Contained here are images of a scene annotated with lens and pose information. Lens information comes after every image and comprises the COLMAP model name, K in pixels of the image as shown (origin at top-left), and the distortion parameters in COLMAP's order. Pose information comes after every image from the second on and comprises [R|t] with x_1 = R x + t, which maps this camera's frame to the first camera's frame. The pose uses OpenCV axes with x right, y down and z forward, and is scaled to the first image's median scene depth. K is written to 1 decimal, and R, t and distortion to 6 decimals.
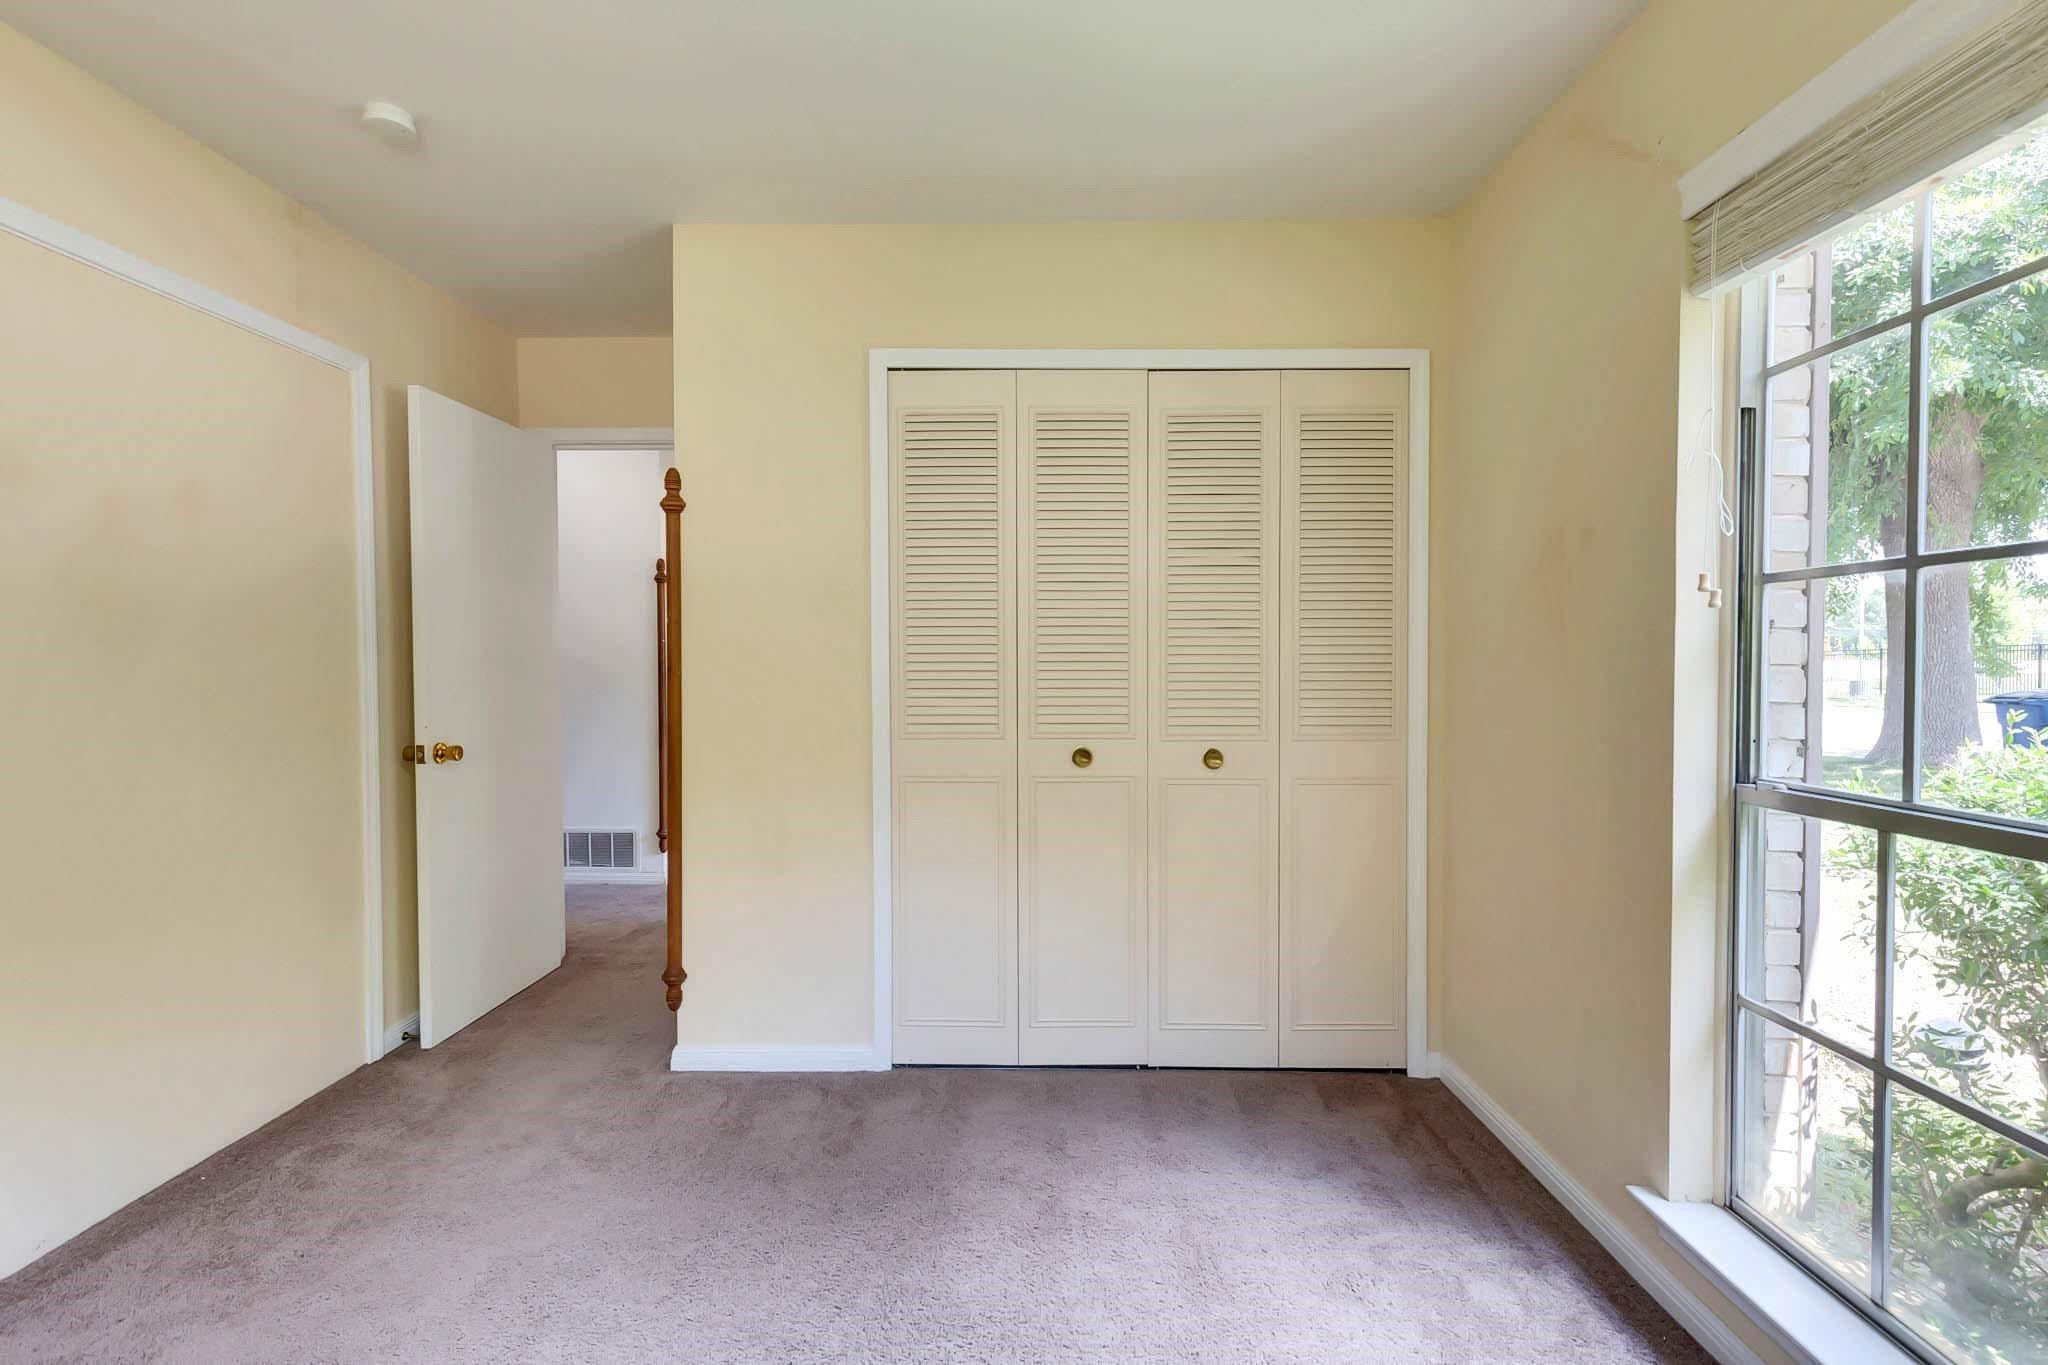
lens RADIAL K [[920.3, 0, 1031.1], [0, 920.3, 678.2], [0, 0, 1]] dist [0.002502, 0.000010]
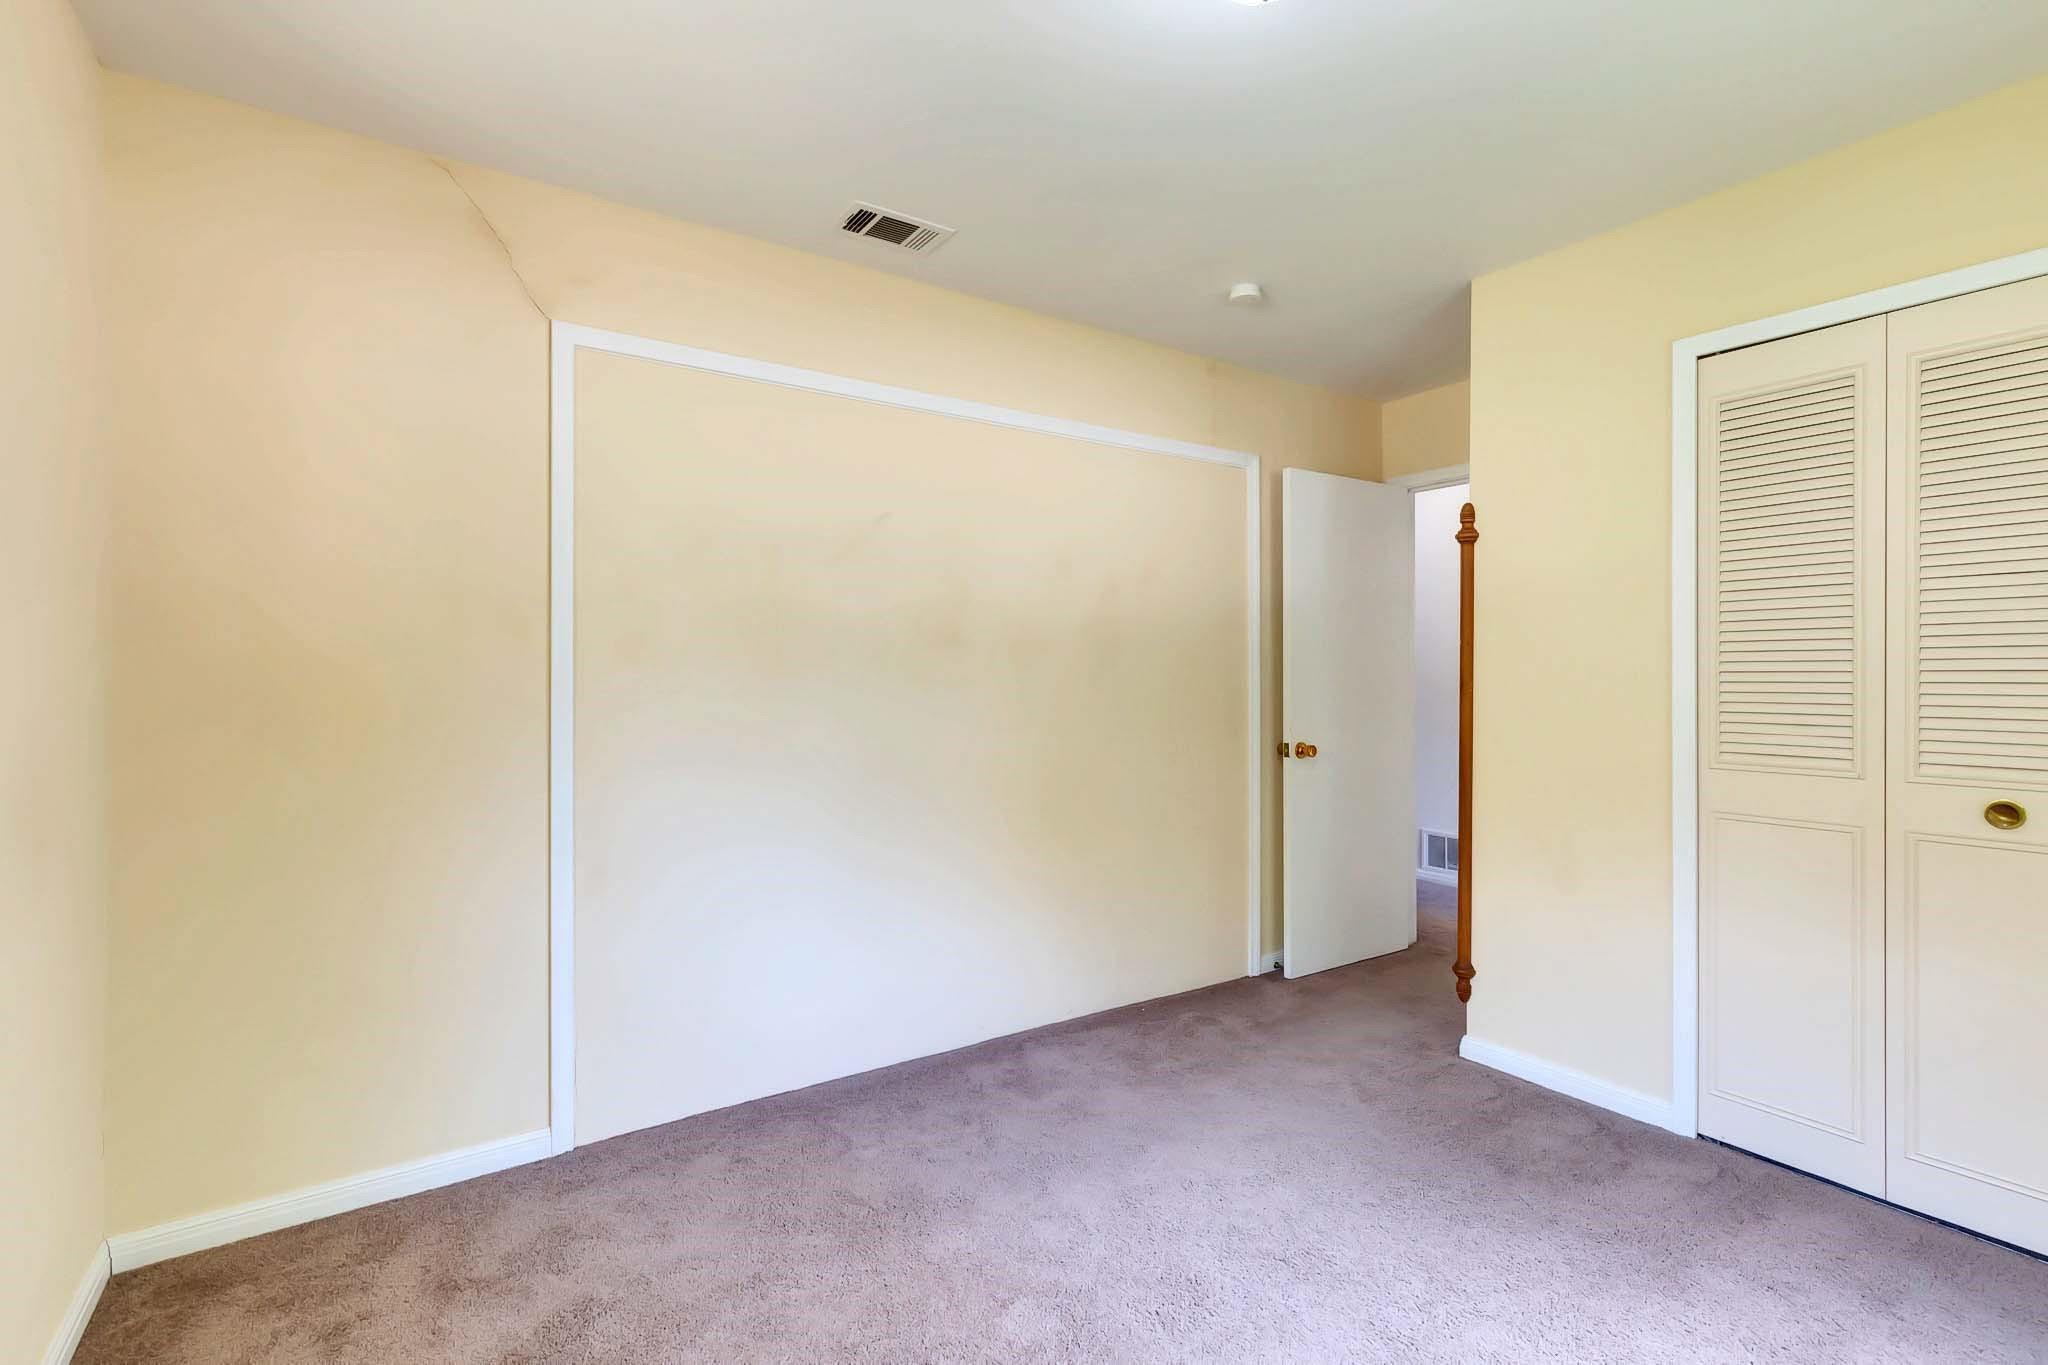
lens RADIAL K [[920.3, 0, 1031.1], [0, 920.3, 678.2], [0, 0, 1]] dist [0.002502, 0.000010]
pose [[0.576564, 0.003777, -0.817043, 0.210034], [-0.017993, 0.999805, -0.008076, -0.002160], [0.816854, 0.019357, 0.576520, -0.050621]]
